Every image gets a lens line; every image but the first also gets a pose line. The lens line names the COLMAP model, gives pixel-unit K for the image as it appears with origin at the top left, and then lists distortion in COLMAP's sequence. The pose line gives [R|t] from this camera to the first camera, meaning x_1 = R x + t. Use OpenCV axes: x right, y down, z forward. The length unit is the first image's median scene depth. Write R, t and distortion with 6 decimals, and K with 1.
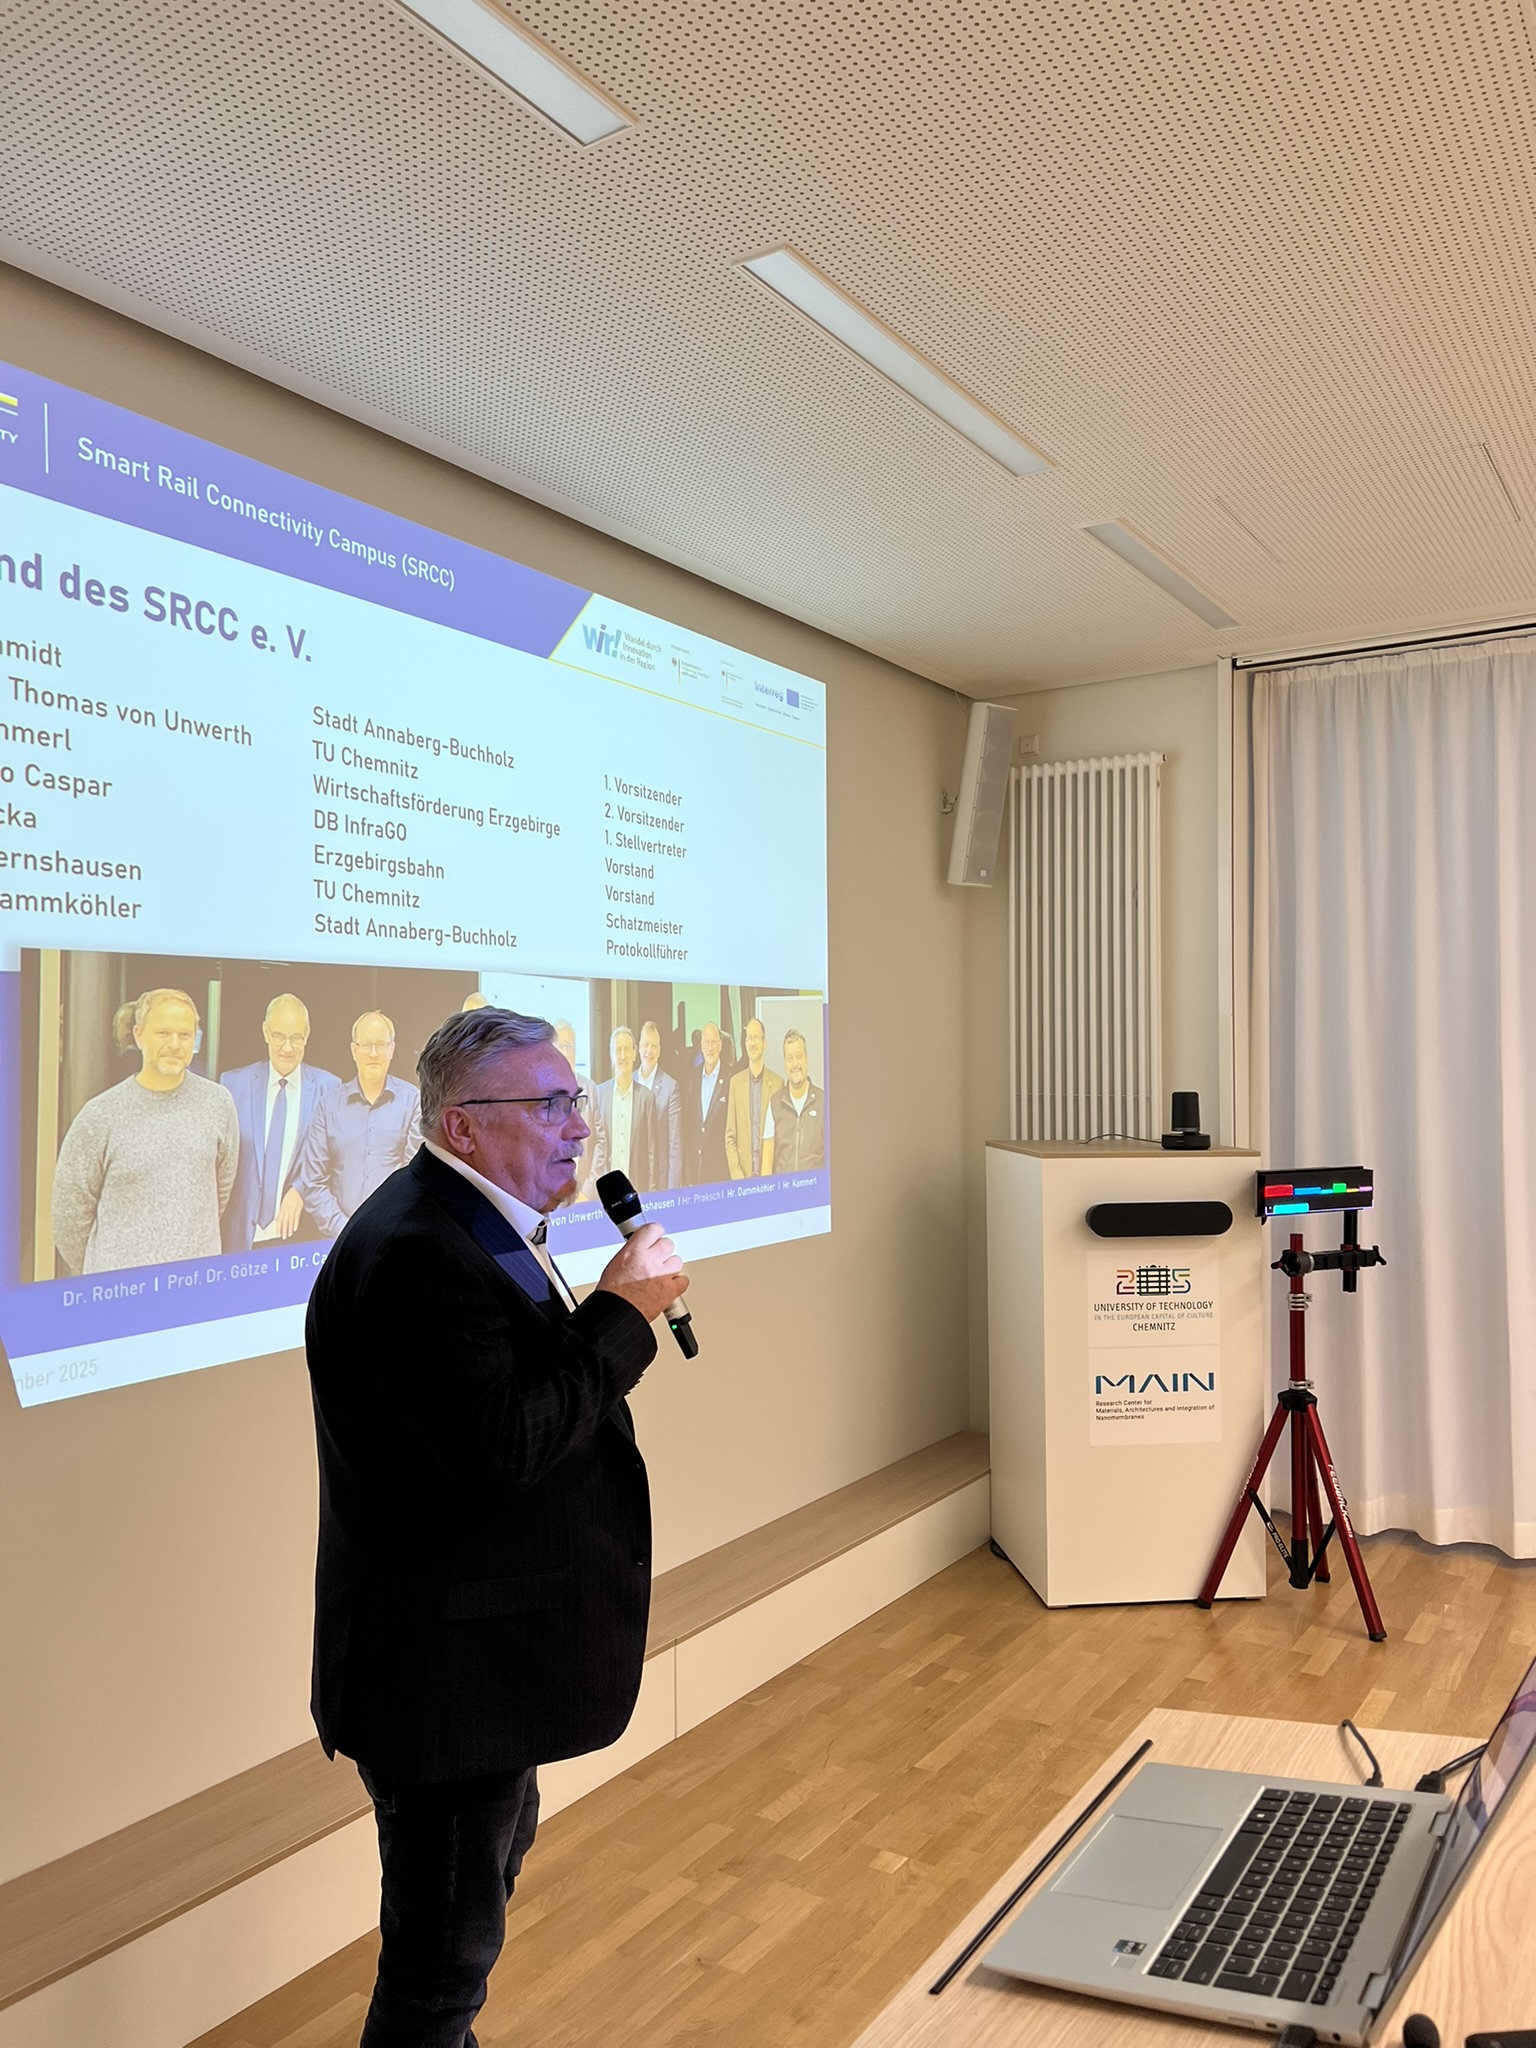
lens RADIAL K [[1579.4, 0, 793.3], [0, 1579.4, 1030.9], [0, 0, 1]] dist [0.186749, -0.459123]
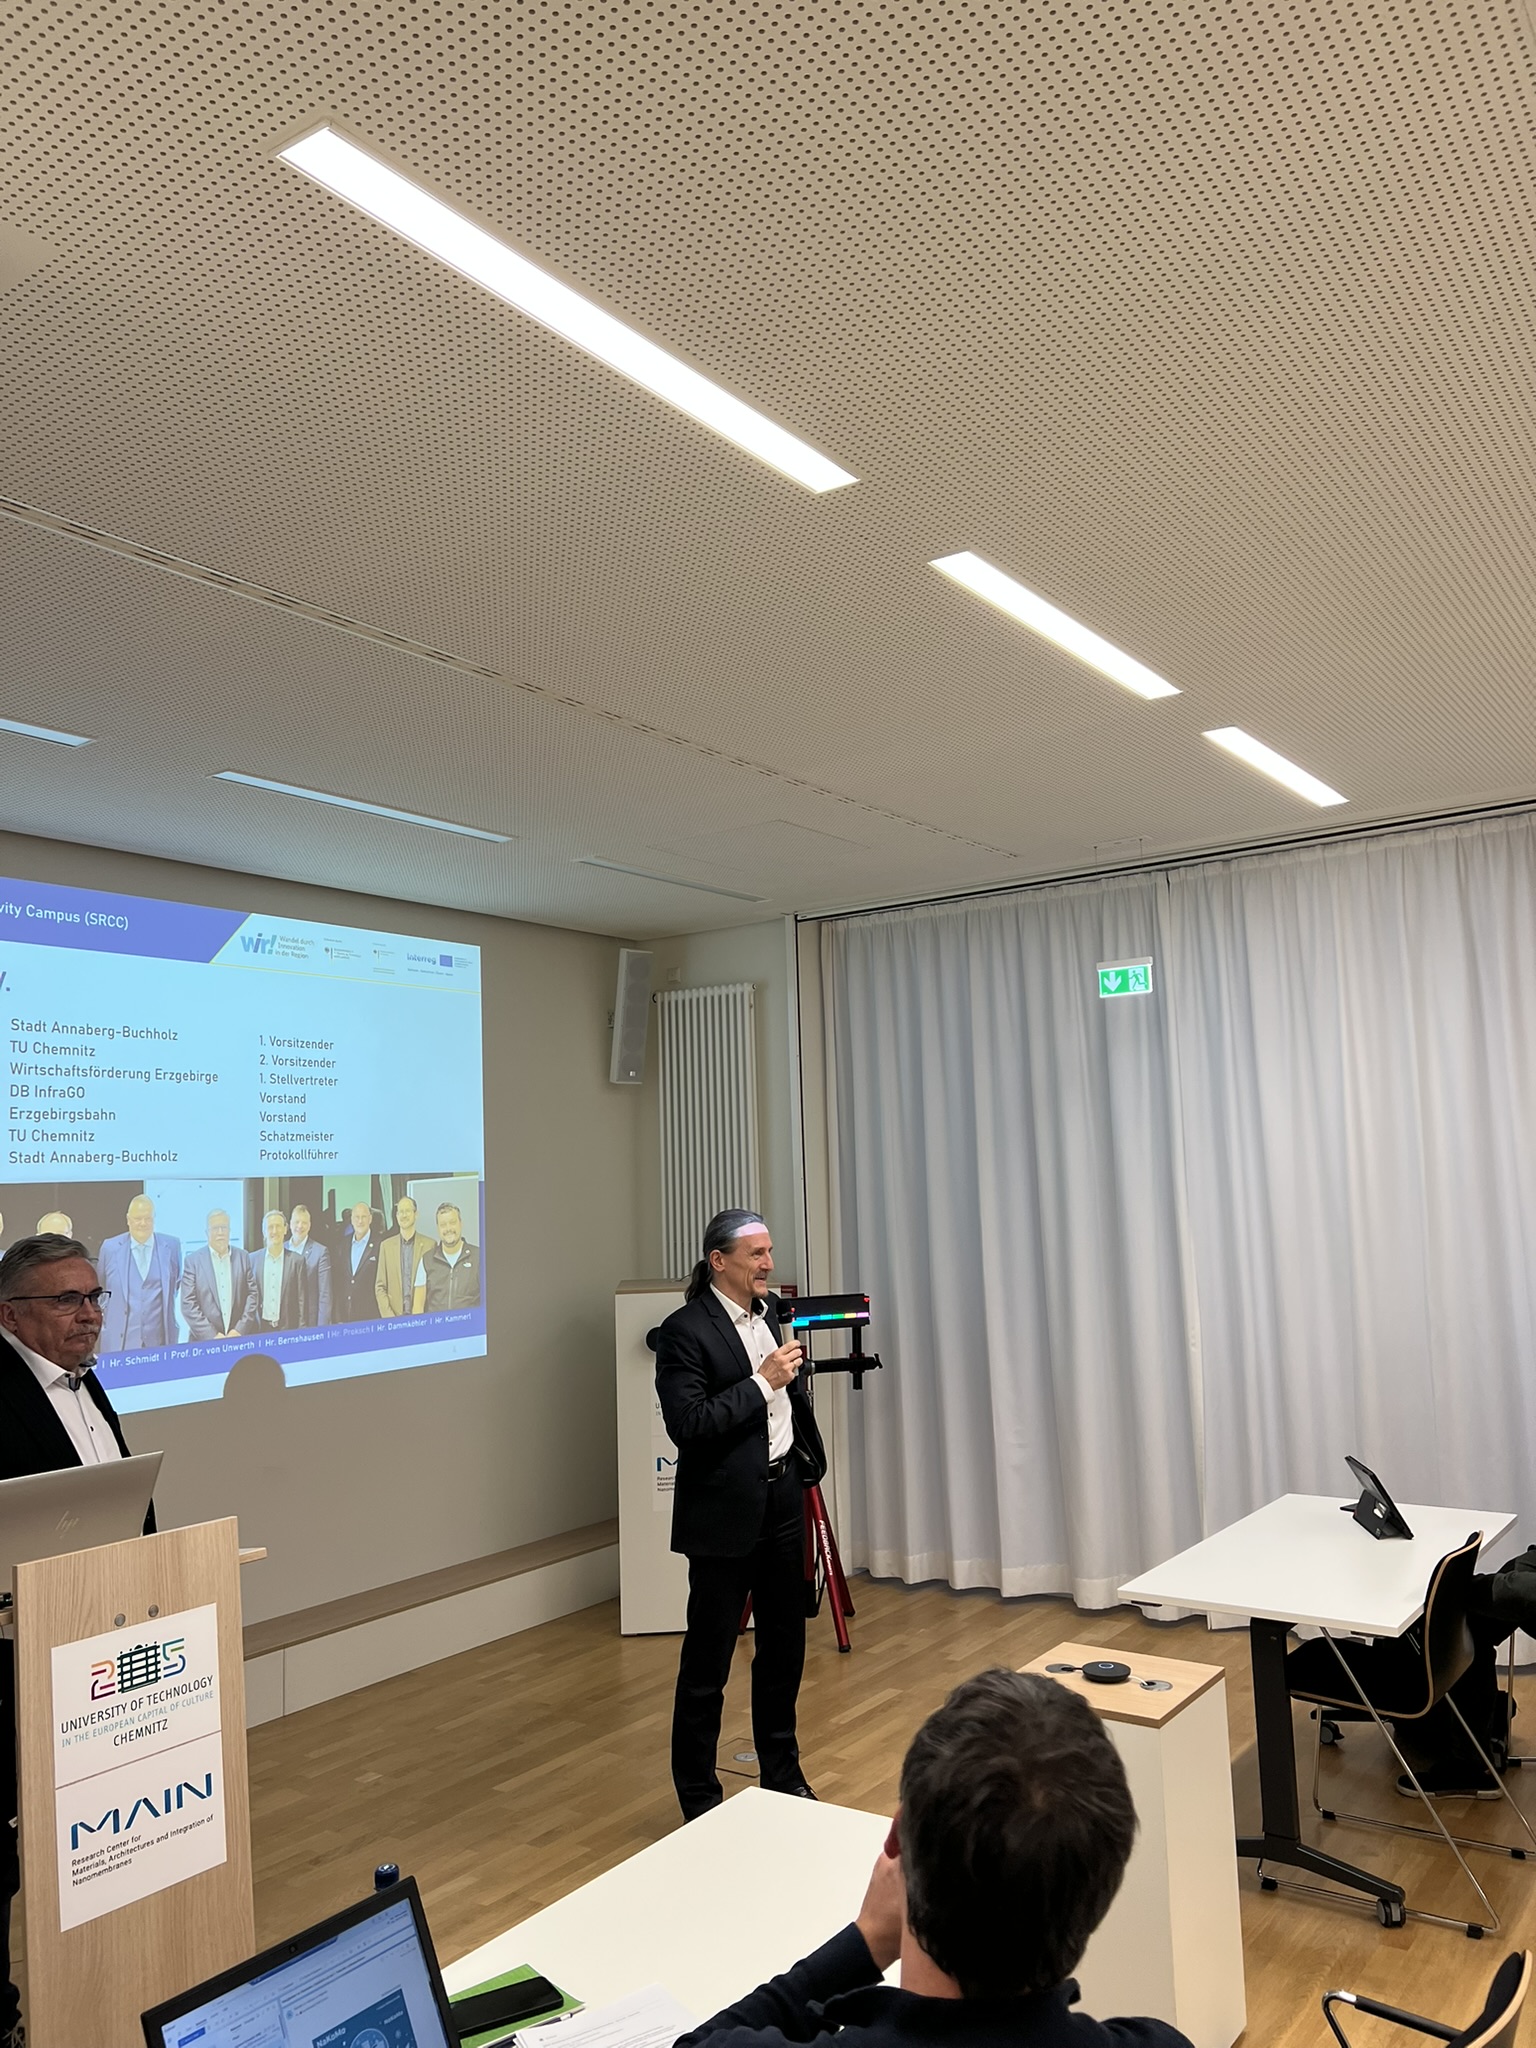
lens RADIAL K [[1582.3, 0, 768.0], [0, 1582.3, 1024.0], [0, 0, 1]] dist [0.115632, -0.154037]
pose [[0.998892, -0.028886, -0.037143, 0.384751], [0.025554, 0.995859, -0.087244, -0.032103], [0.039509, 0.086199, 0.995494, -0.414045]]
